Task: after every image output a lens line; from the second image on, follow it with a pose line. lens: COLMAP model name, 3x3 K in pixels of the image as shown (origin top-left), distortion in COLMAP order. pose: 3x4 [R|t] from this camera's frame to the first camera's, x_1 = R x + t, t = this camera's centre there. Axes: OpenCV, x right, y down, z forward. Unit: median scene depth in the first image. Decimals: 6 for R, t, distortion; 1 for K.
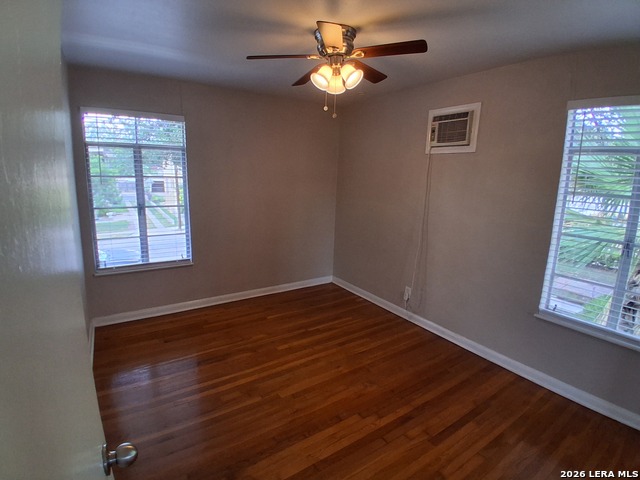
lens RADIAL K [[319.2, 0, 320.0], [0, 319.2, 240.0], [0, 0, 1]] dist [0.012196, -0.052868]
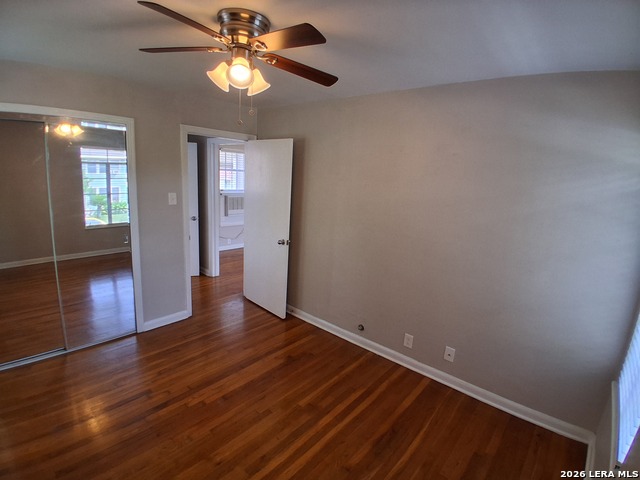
lens RADIAL K [[319.2, 0, 320.0], [0, 319.2, 240.0], [0, 0, 1]] dist [0.012196, -0.052868]
pose [[-0.956383, -0.025719, -0.290983, 0.072697], [-0.135925, 0.920891, 0.365355, -0.407457], [0.258567, 0.388971, -0.884220, 1.738880]]
